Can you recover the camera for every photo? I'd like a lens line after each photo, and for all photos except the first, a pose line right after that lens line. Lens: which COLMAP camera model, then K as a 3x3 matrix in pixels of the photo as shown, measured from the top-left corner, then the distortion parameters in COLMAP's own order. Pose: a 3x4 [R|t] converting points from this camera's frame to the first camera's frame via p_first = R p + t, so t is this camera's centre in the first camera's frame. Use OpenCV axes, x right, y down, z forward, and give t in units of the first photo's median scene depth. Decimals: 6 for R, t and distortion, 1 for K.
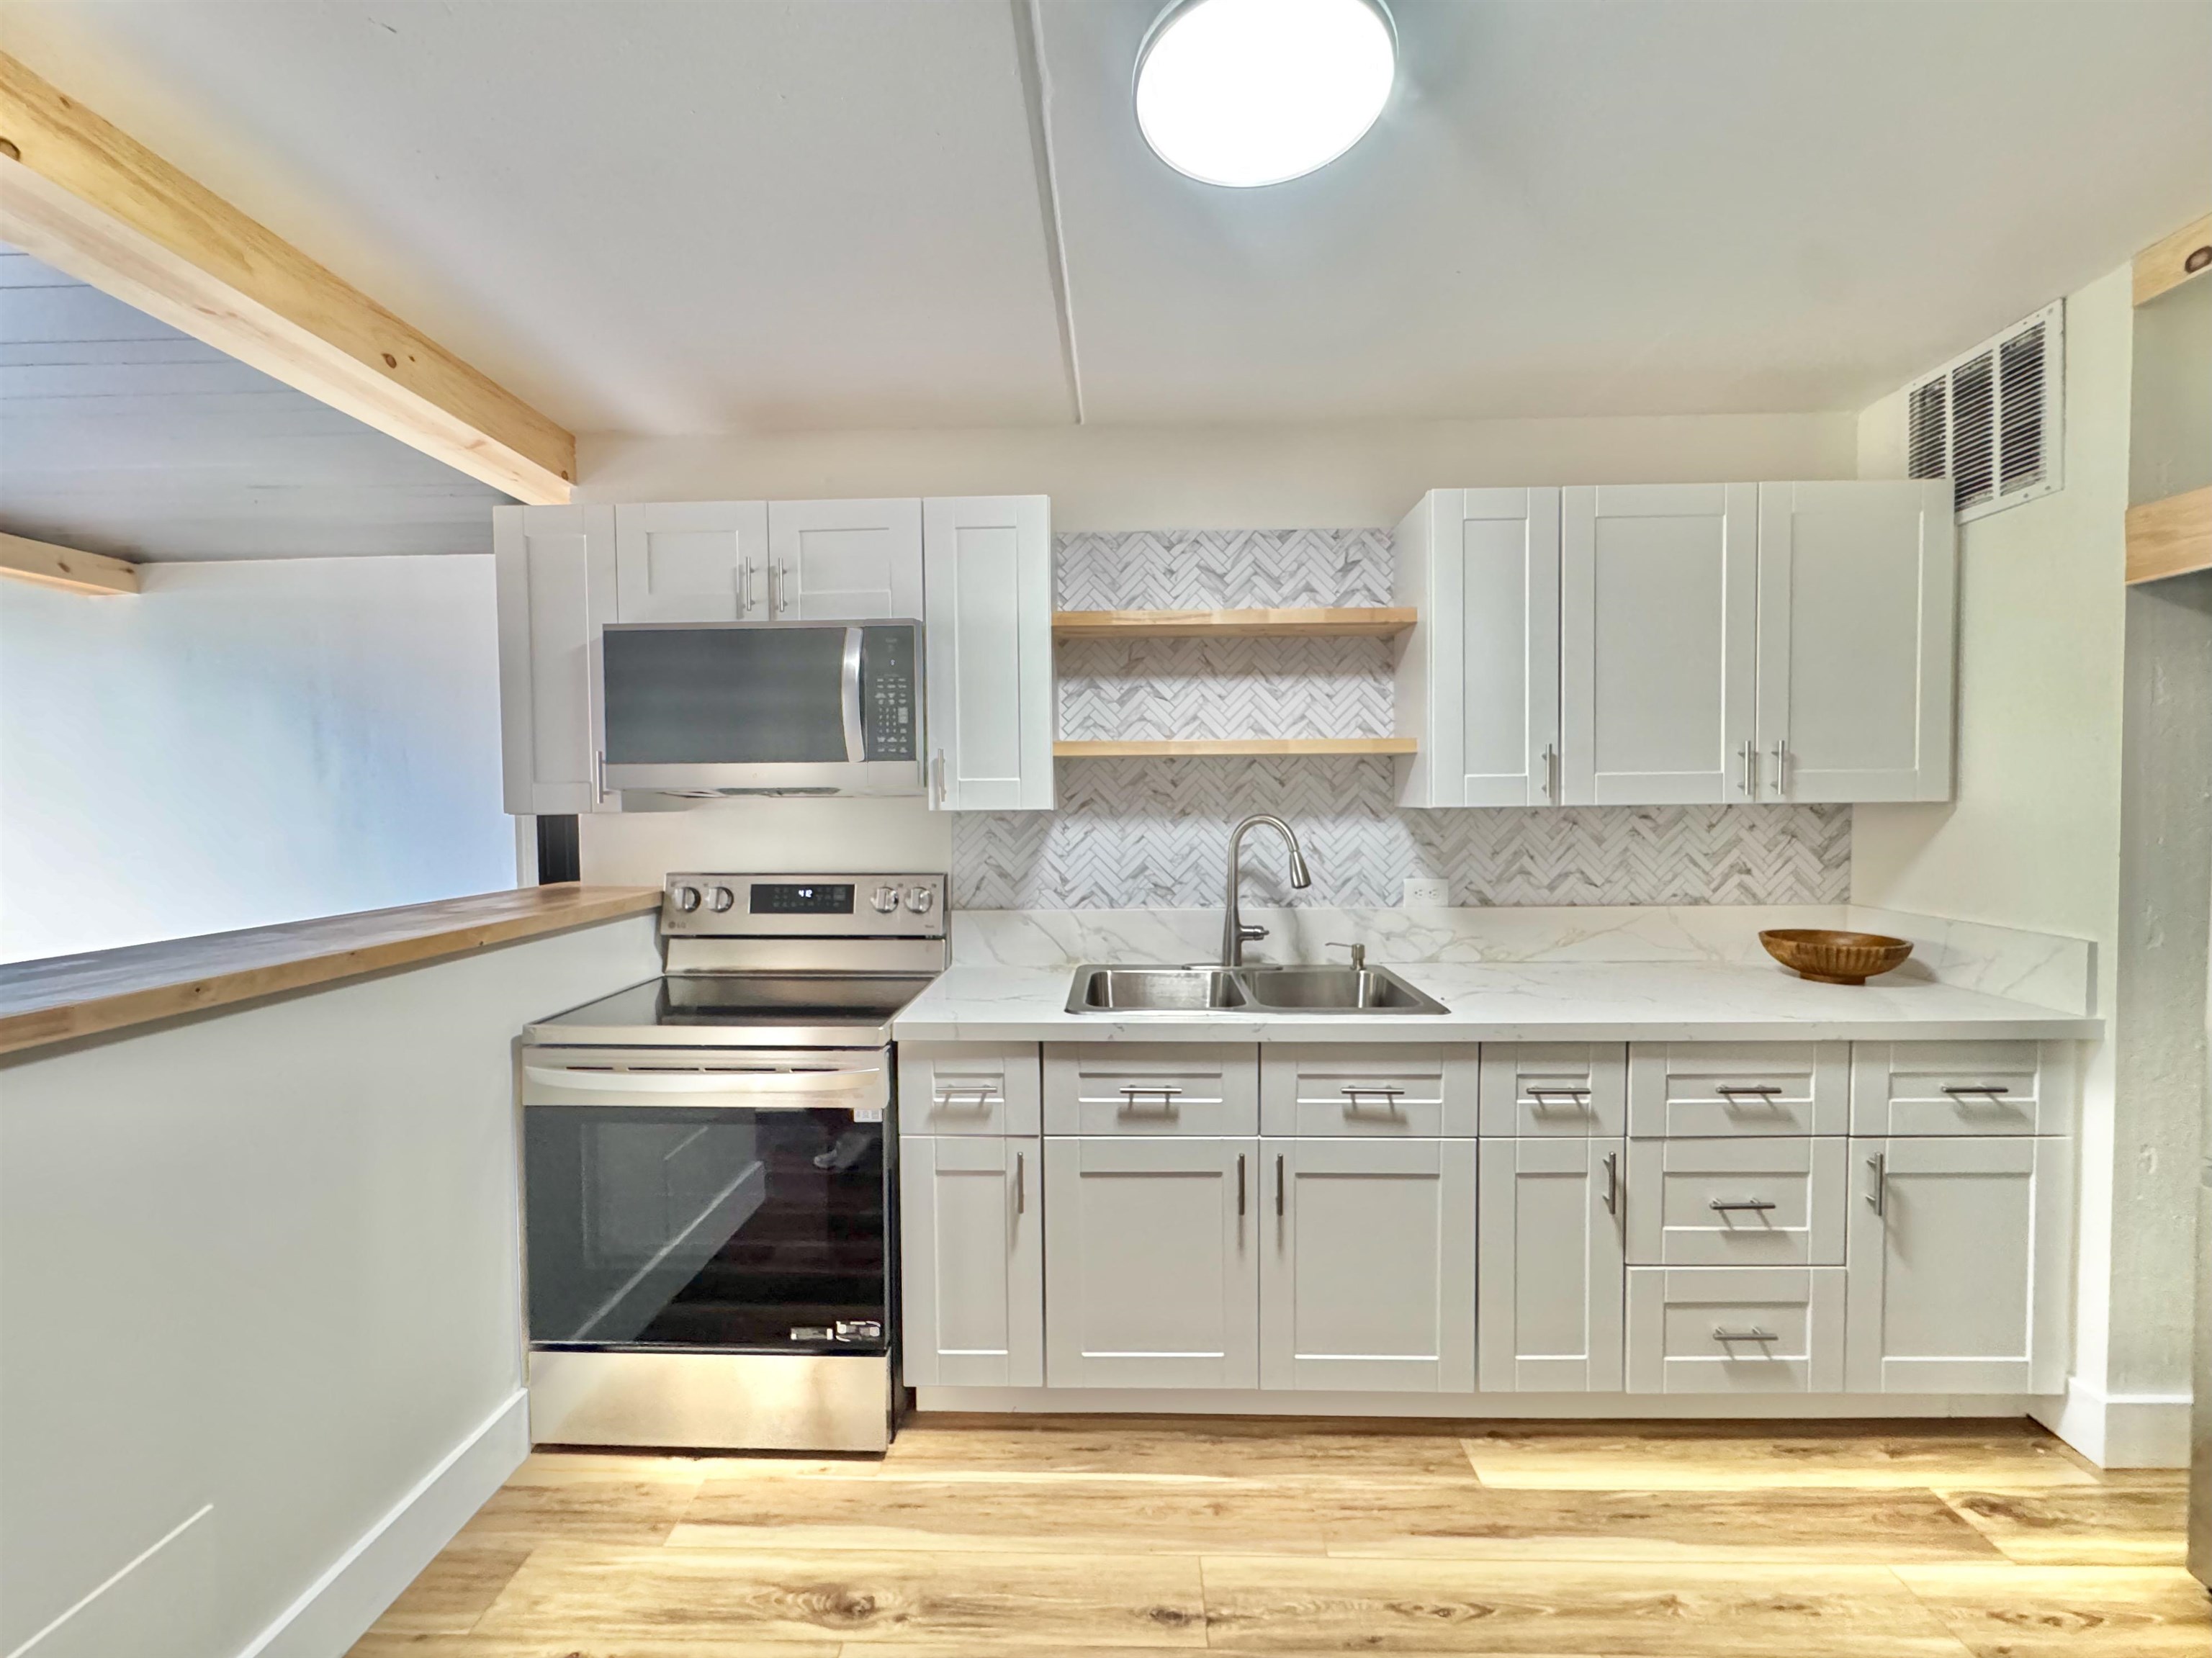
lens RADIAL K [[903.7, 0, 1106.4], [0, 903.7, 829.5], [0, 0, 1]] dist [-0.002544, -0.000319]
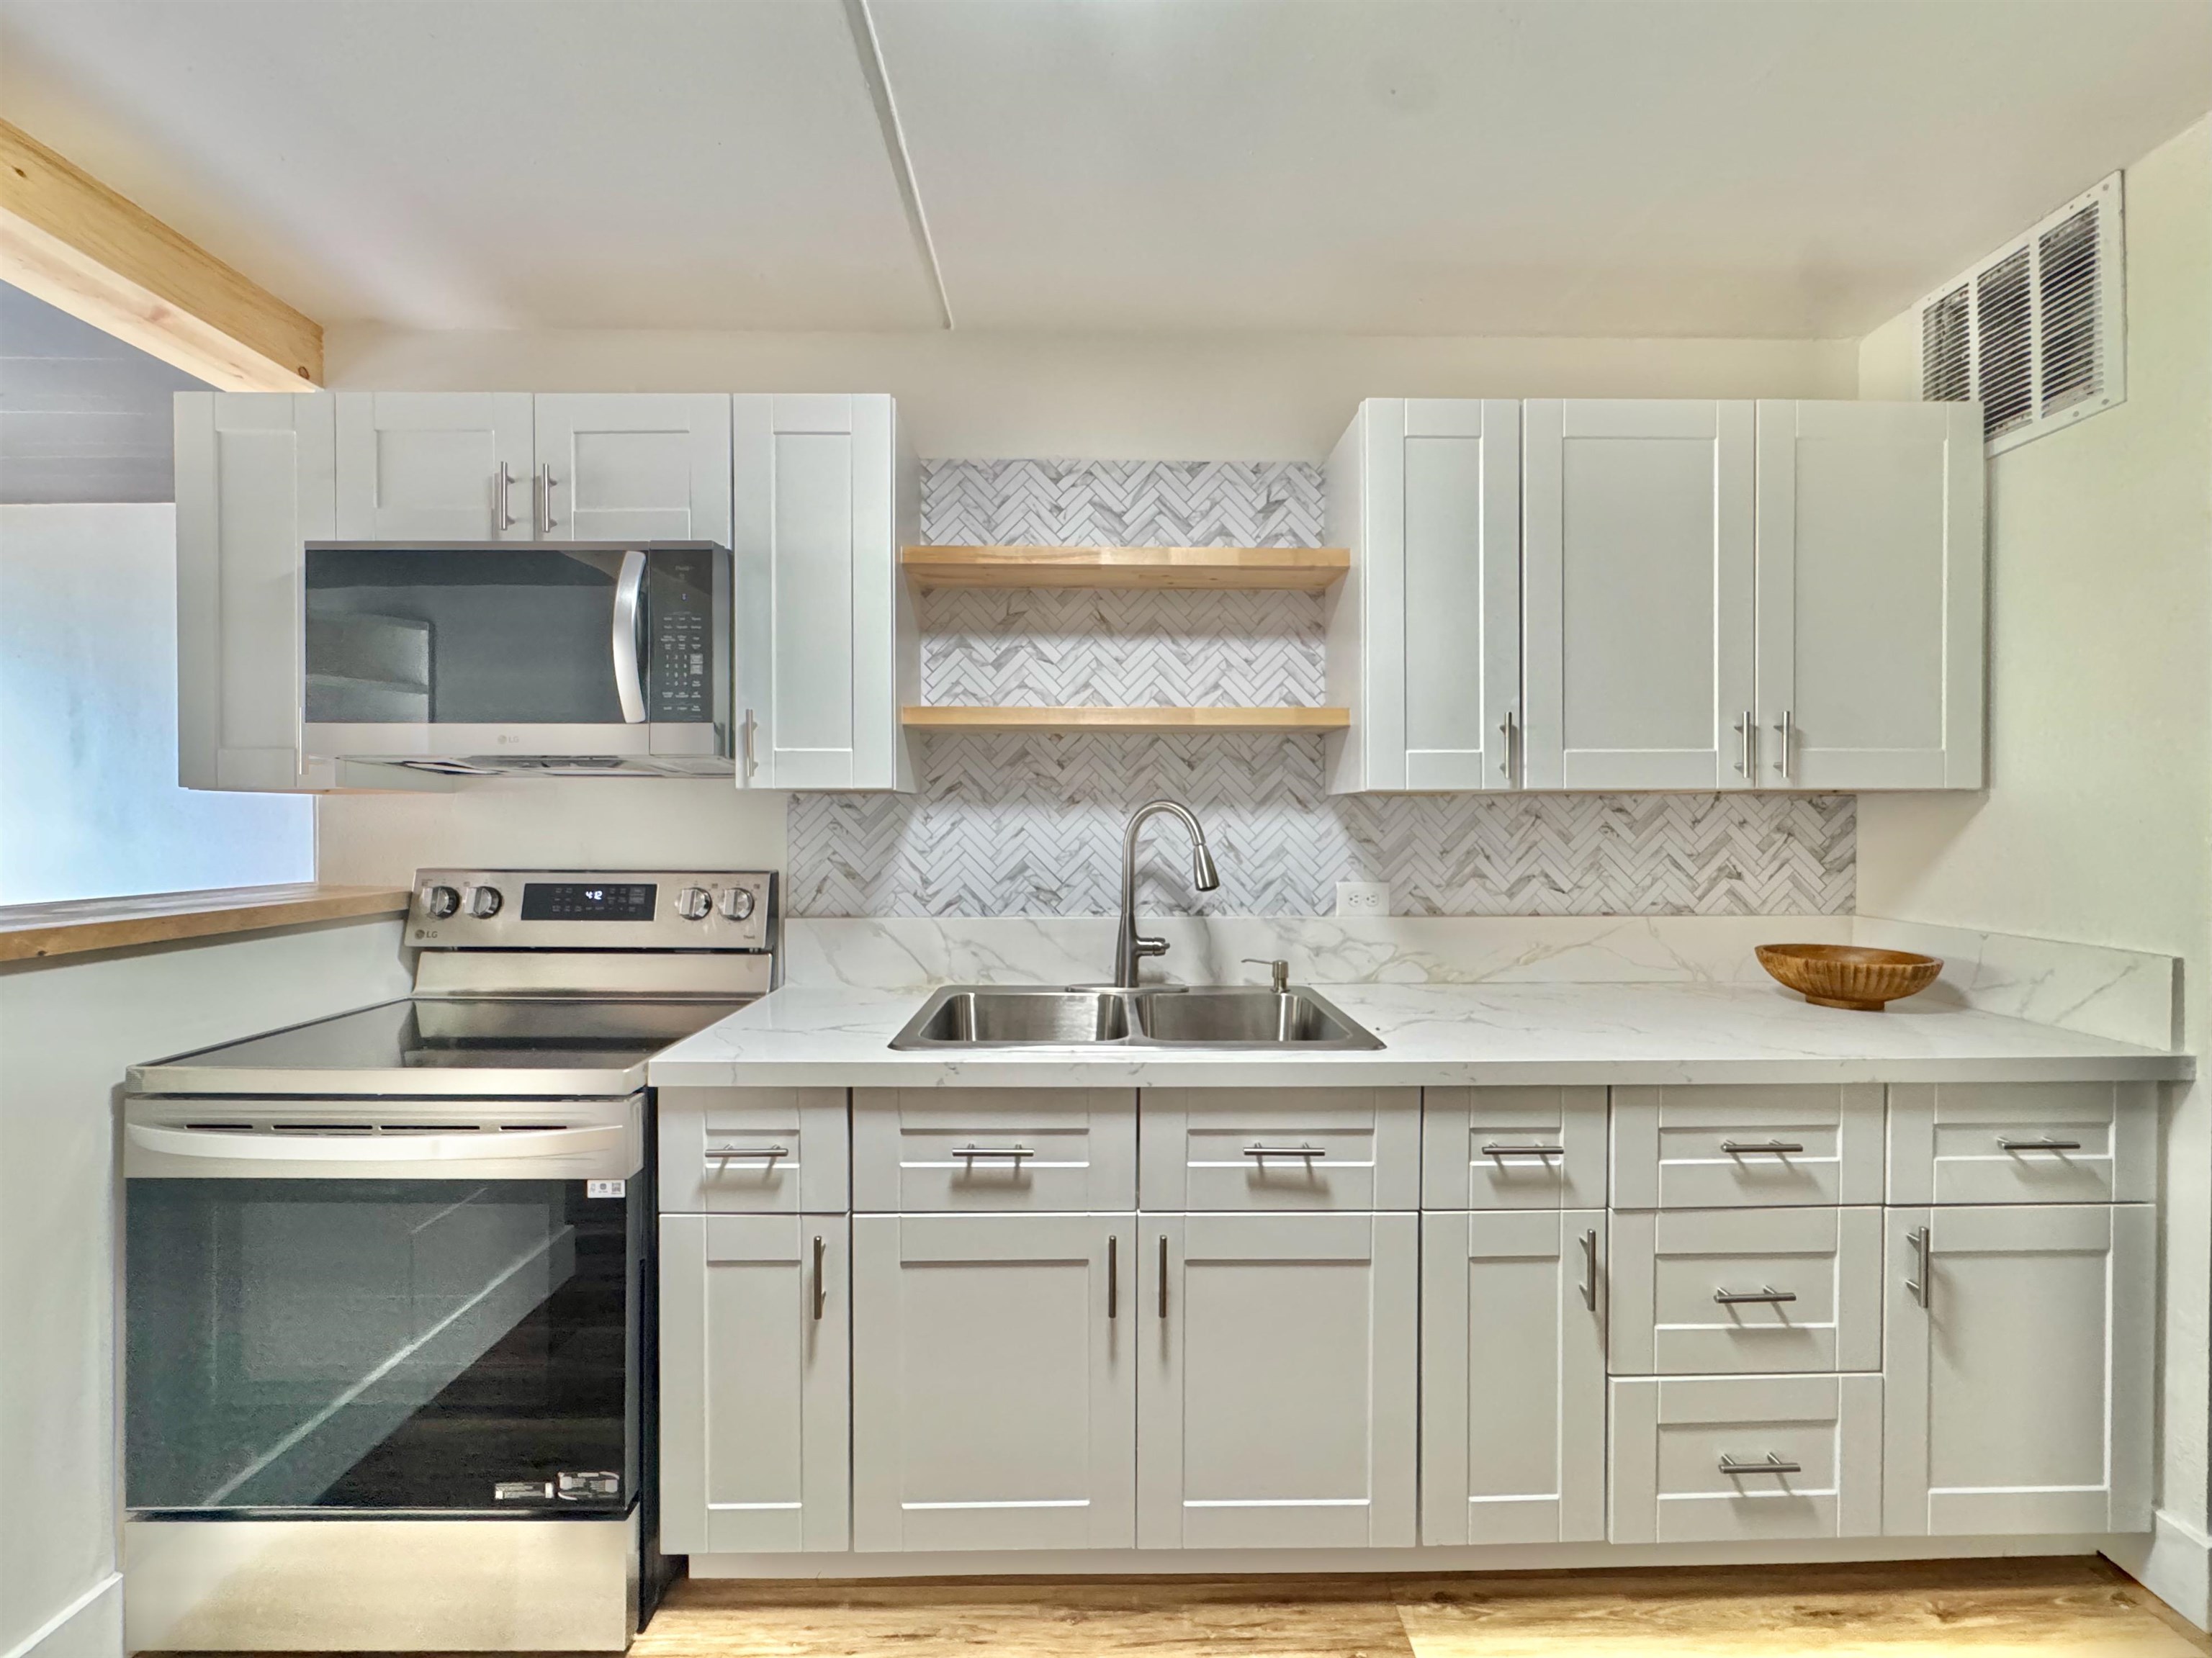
lens RADIAL K [[903.7, 0, 1108.3], [0, 903.7, 829.8], [0, 0, 1]] dist [-0.002544, -0.000319]
pose [[0.999059, 0.008433, 0.042554, 0.099331], [-0.007422, 0.999688, -0.023861, 0.032791], [-0.042742, 0.023522, 0.998809, 0.211081]]
